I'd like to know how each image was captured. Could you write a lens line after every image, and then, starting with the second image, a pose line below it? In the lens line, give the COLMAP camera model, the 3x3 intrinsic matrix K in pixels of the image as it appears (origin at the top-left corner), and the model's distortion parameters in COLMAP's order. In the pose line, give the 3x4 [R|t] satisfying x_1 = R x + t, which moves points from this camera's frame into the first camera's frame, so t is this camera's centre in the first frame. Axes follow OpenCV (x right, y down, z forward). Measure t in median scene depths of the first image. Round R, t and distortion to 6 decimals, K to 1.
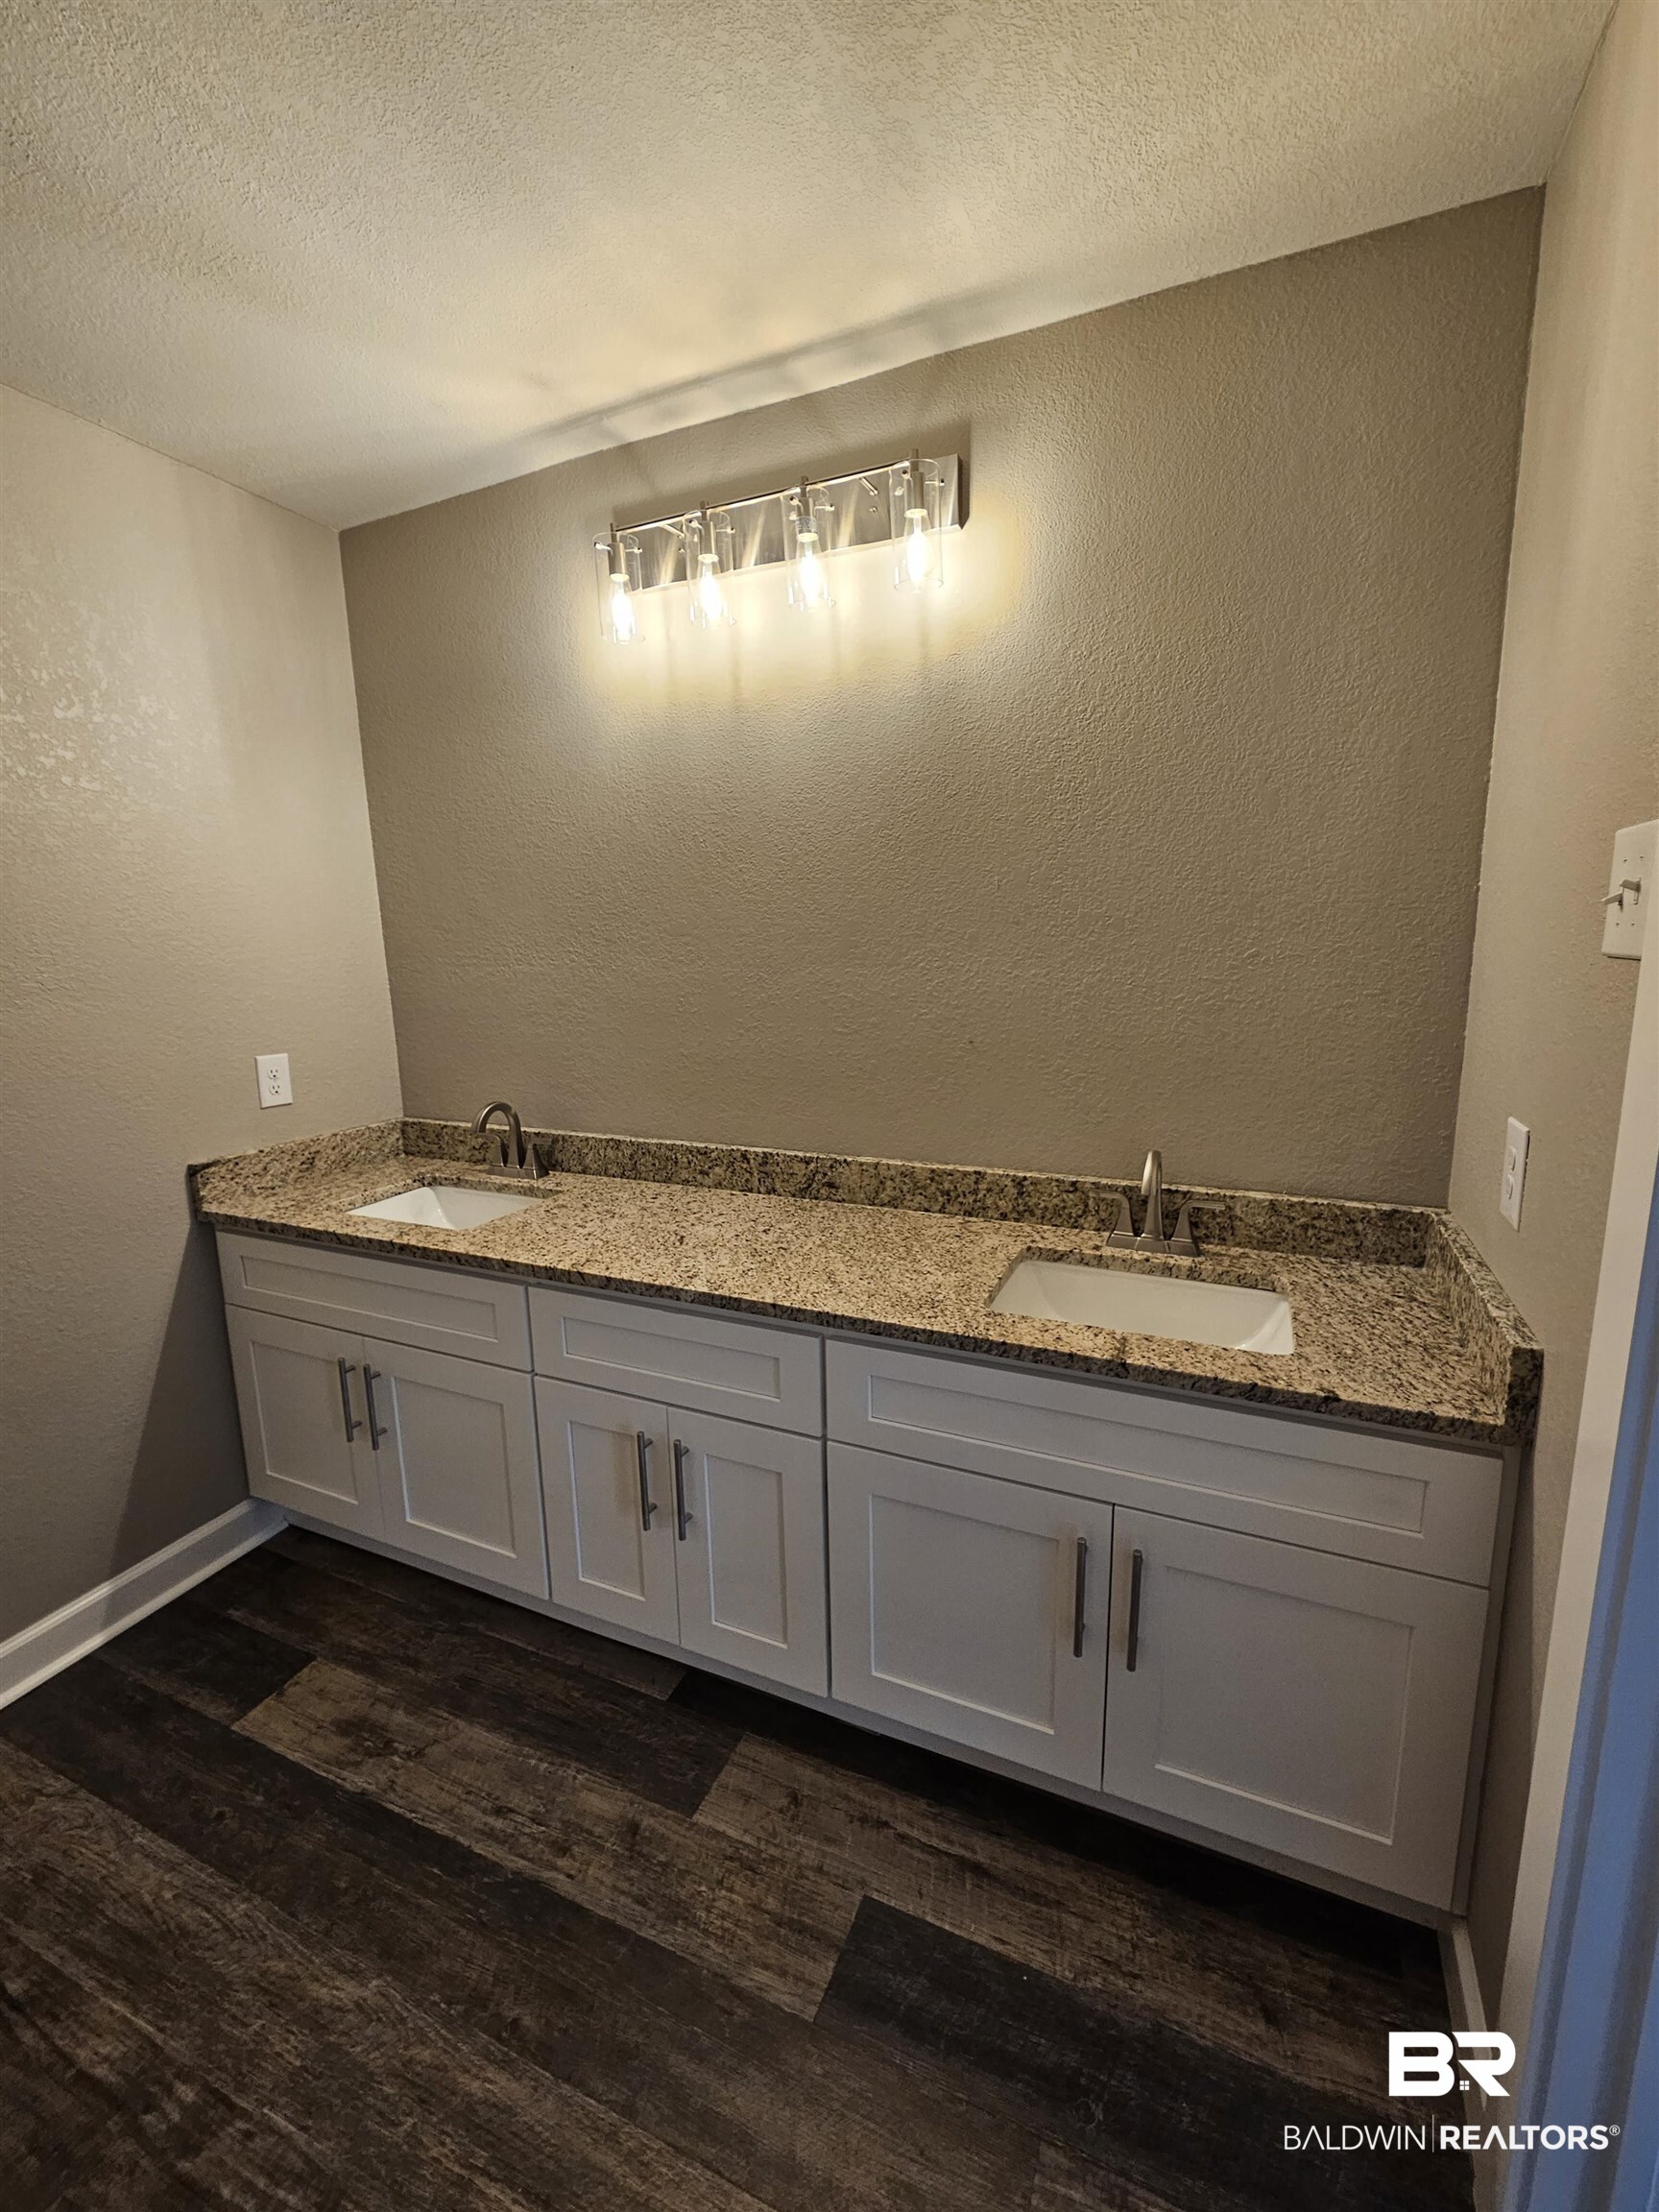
lens RADIAL K [[912.4, 0, 827.8], [0, 912.4, 1108.8], [0, 0, 1]] dist [-0.001788, 0.000187]
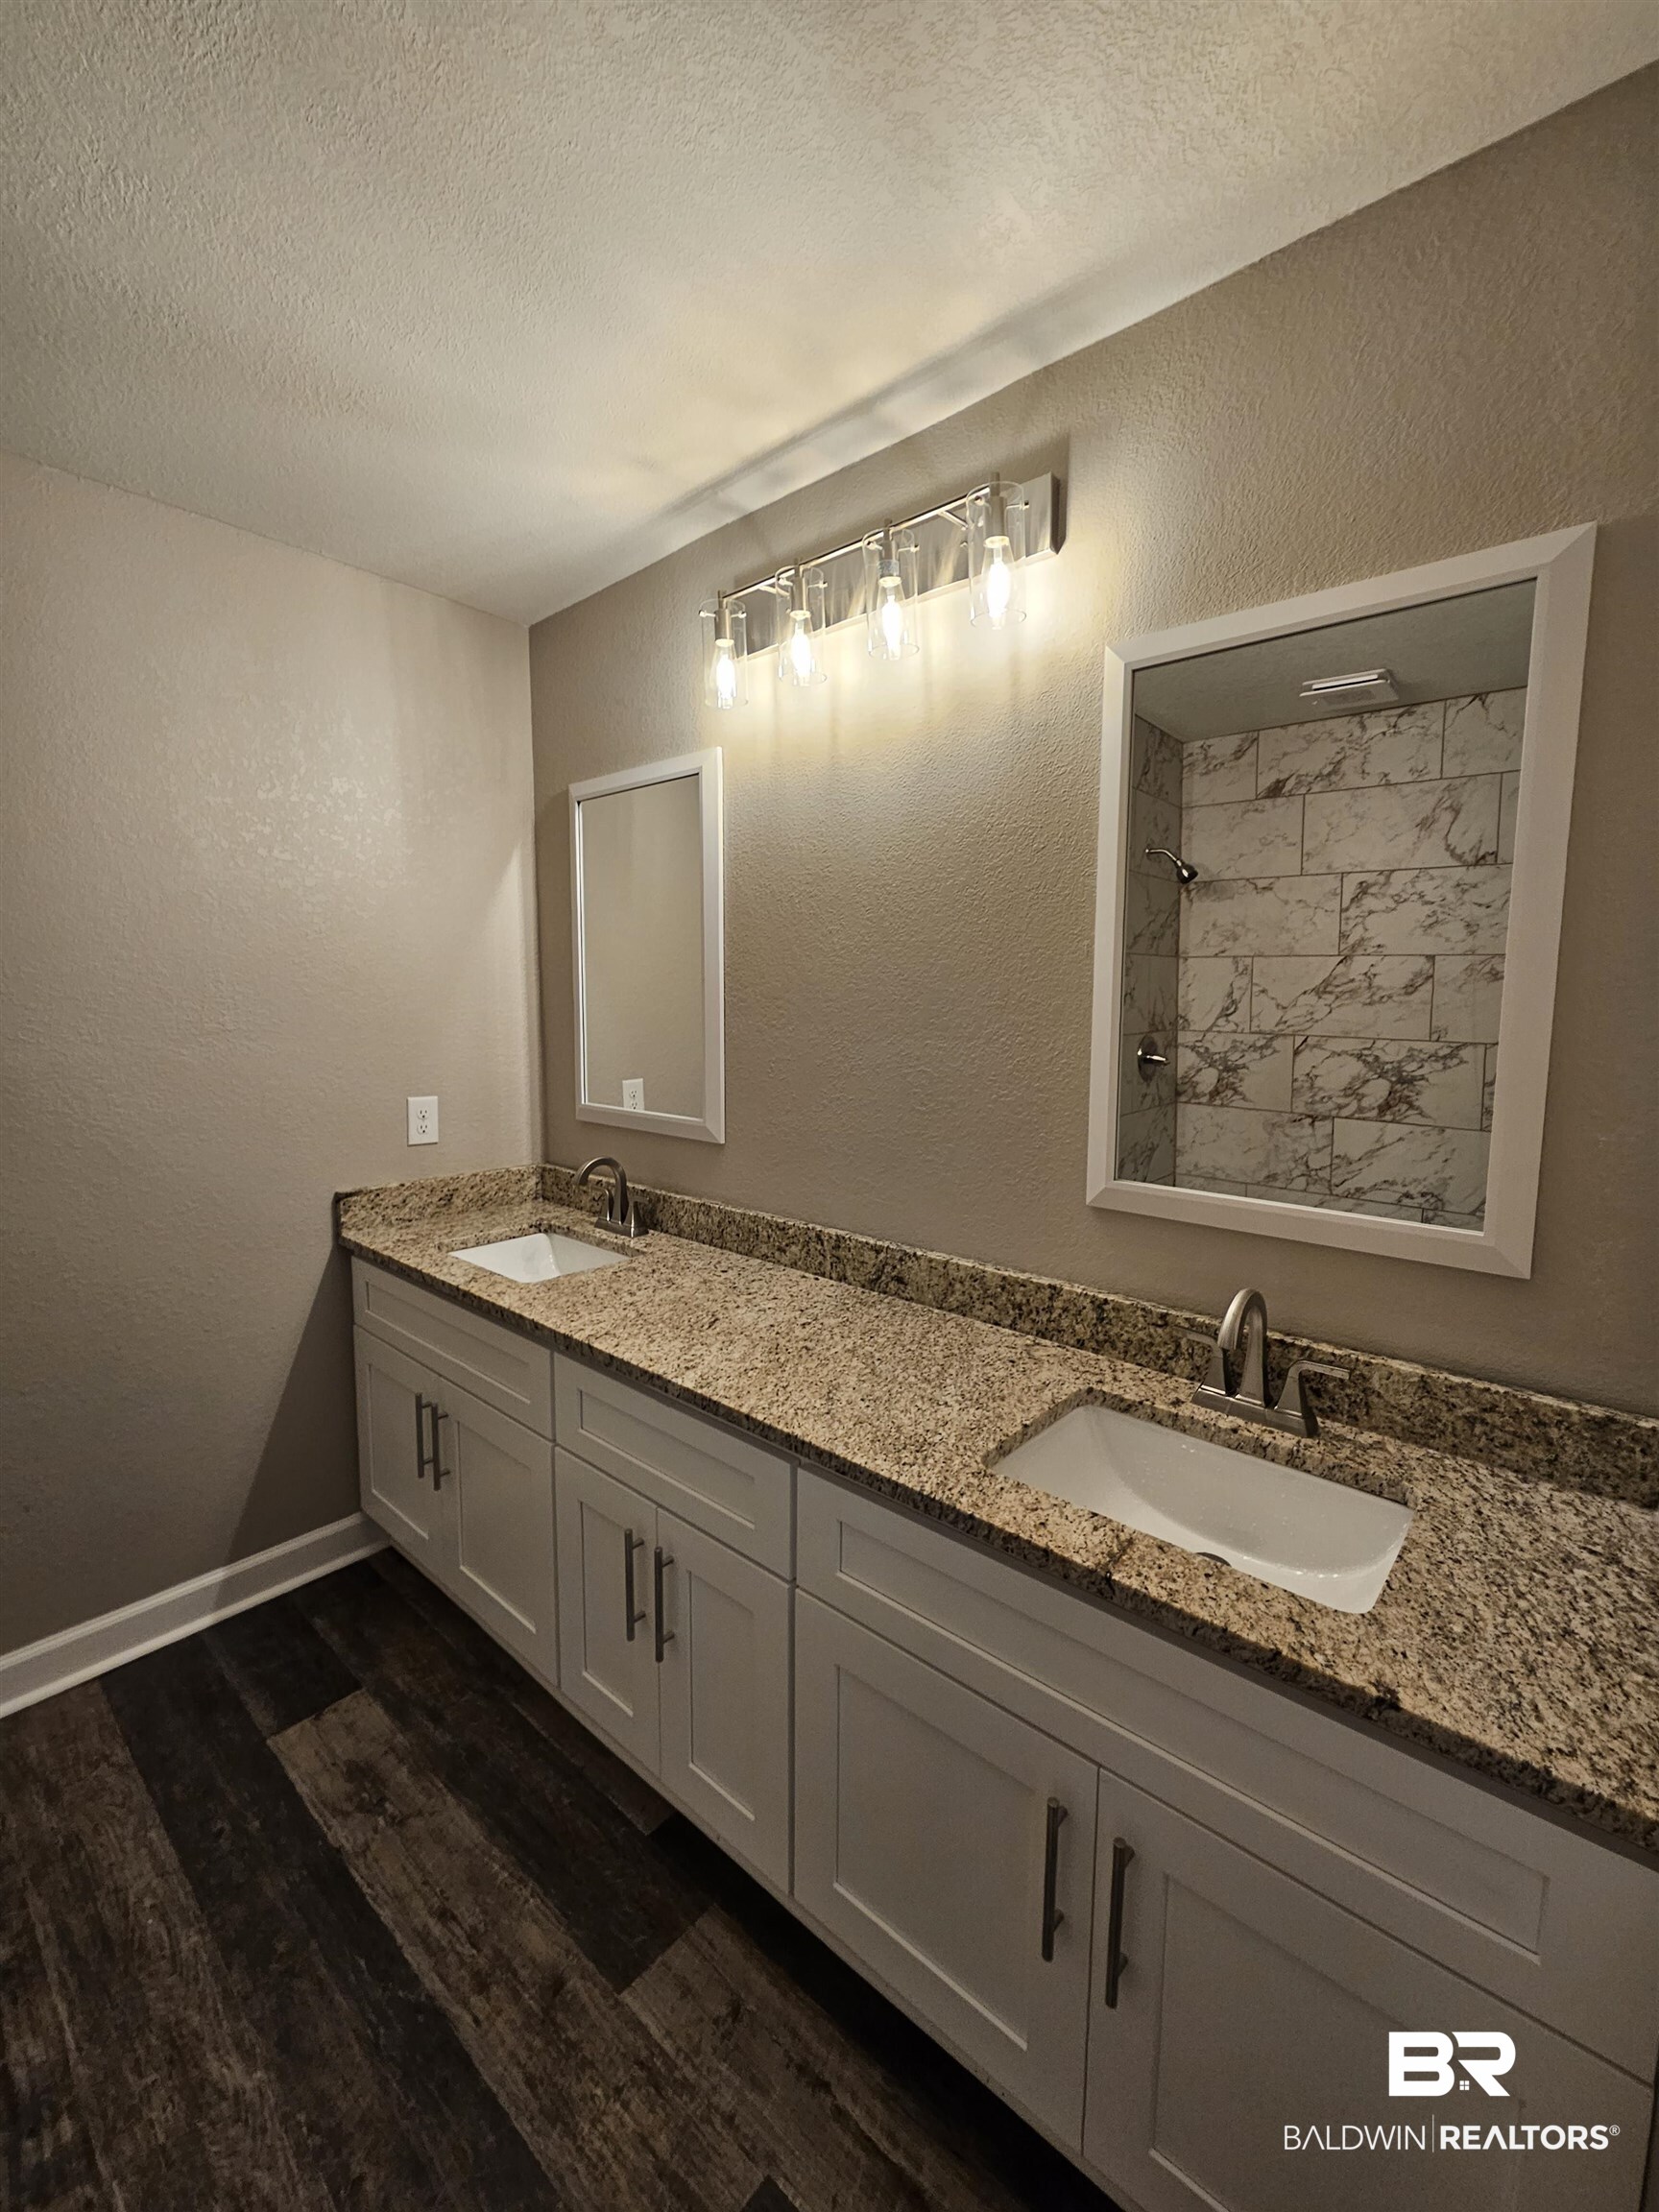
lens RADIAL K [[912.4, 0, 829.3], [0, 912.4, 1101.9], [0, 0, 1]] dist [-0.001788, 0.000187]
pose [[0.954831, 0.060455, -0.290934, 0.222402], [-0.081801, 0.994733, -0.061767, -0.034501], [0.285668, 0.082776, 0.954747, 0.135567]]
